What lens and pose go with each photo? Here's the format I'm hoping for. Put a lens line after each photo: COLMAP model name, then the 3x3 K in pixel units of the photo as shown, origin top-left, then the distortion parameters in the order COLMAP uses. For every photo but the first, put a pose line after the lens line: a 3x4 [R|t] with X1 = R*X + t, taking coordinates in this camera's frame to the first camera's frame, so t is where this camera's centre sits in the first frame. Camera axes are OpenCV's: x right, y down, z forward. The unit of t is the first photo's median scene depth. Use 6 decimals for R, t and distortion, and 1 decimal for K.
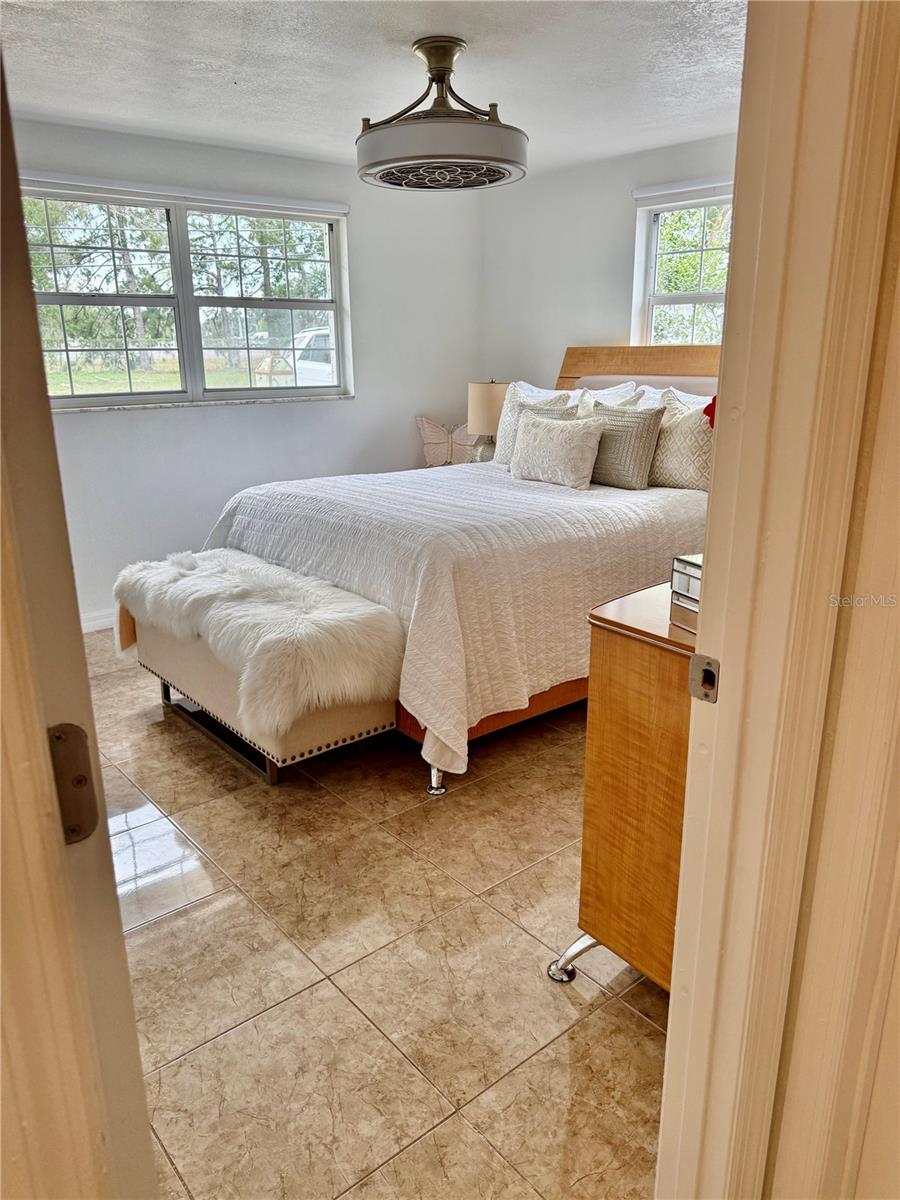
lens RADIAL K [[850.0, 0, 450.0], [0, 850.0, 600.0], [0, 0, 1]] dist [0.175127, -0.380656]
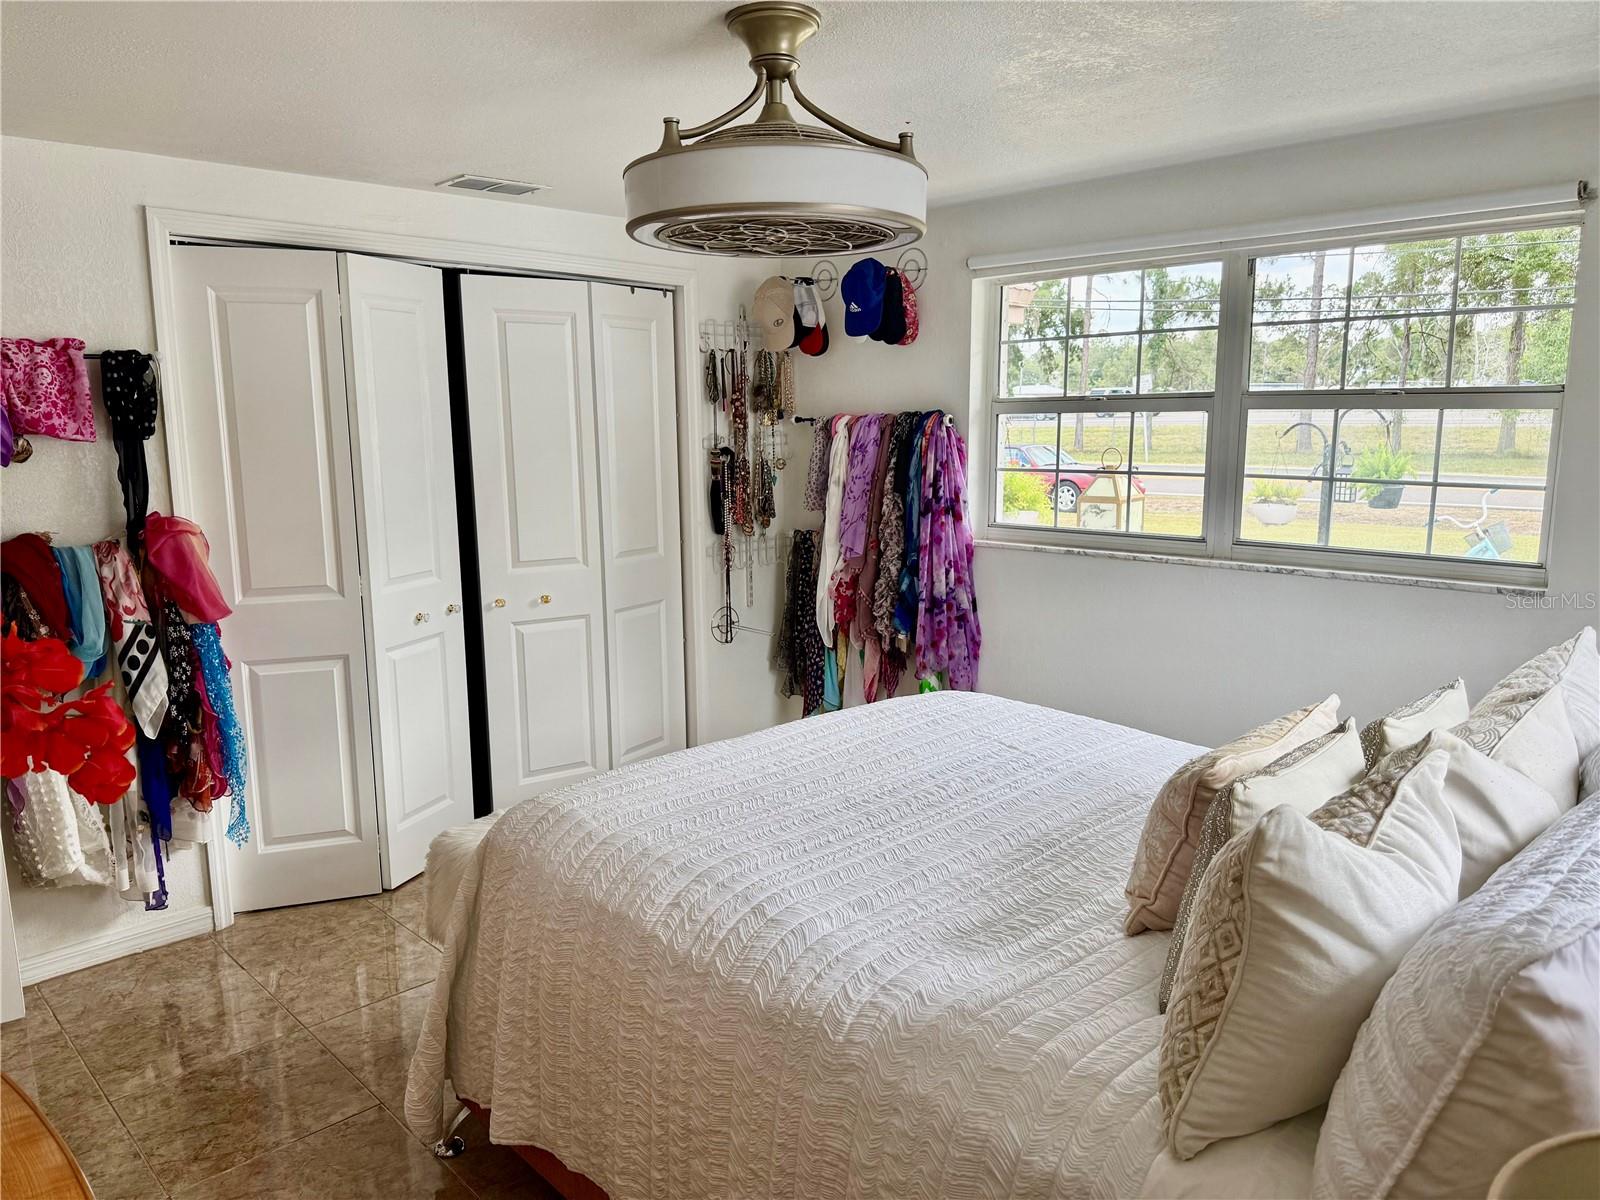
lens RADIAL K [[1147.8, 0, 800.0], [0, 1147.8, 600.0], [0, 0, 1]] dist [0.001720, -0.002050]
pose [[0.024630, 0.168402, -0.985411, 0.698640], [-0.269185, 0.950420, 0.155694, -0.341057], [0.962773, 0.261423, 0.068740, 0.916209]]
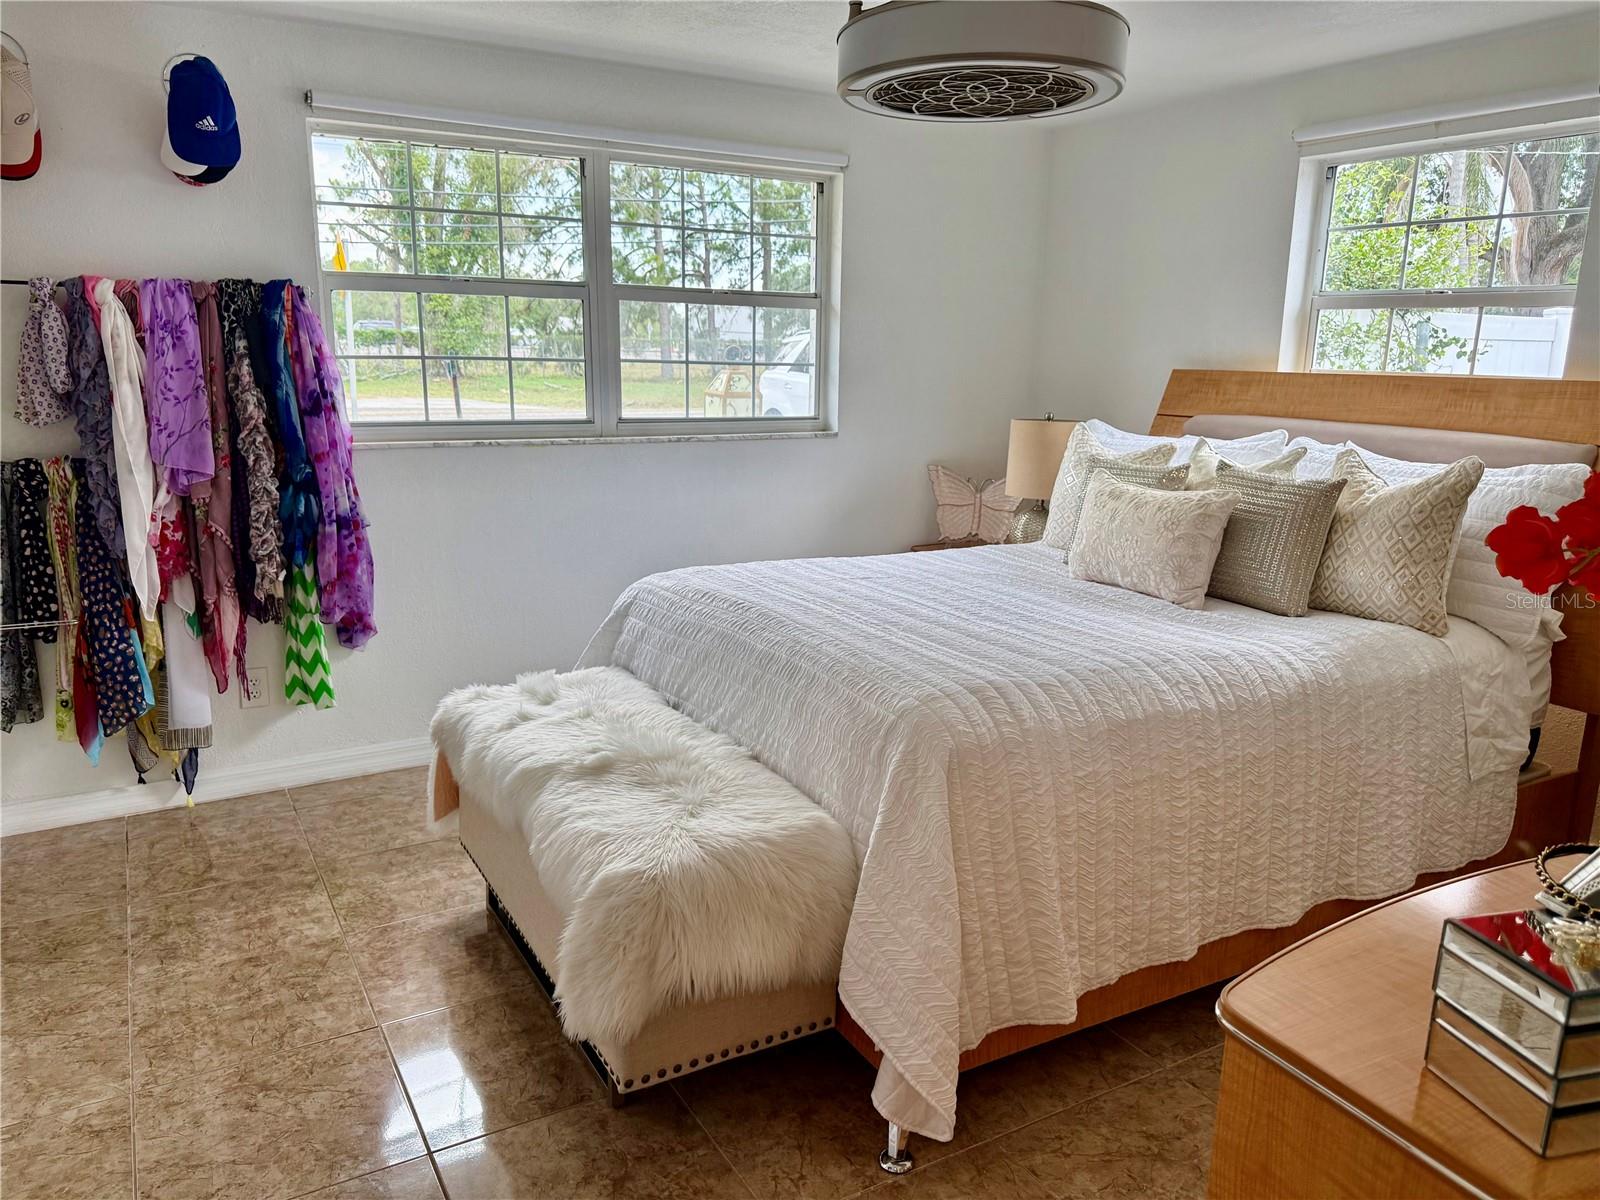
lens RADIAL K [[1133.4, 0, 801.2], [0, 1133.4, 610.9], [0, 0, 1]] dist [0.175127, -0.380656]
pose [[0.985376, 0.061169, -0.159037, 0.016790], [-0.071123, 0.995799, -0.057662, -0.068525], [0.154842, 0.068130, 0.985587, 0.190040]]
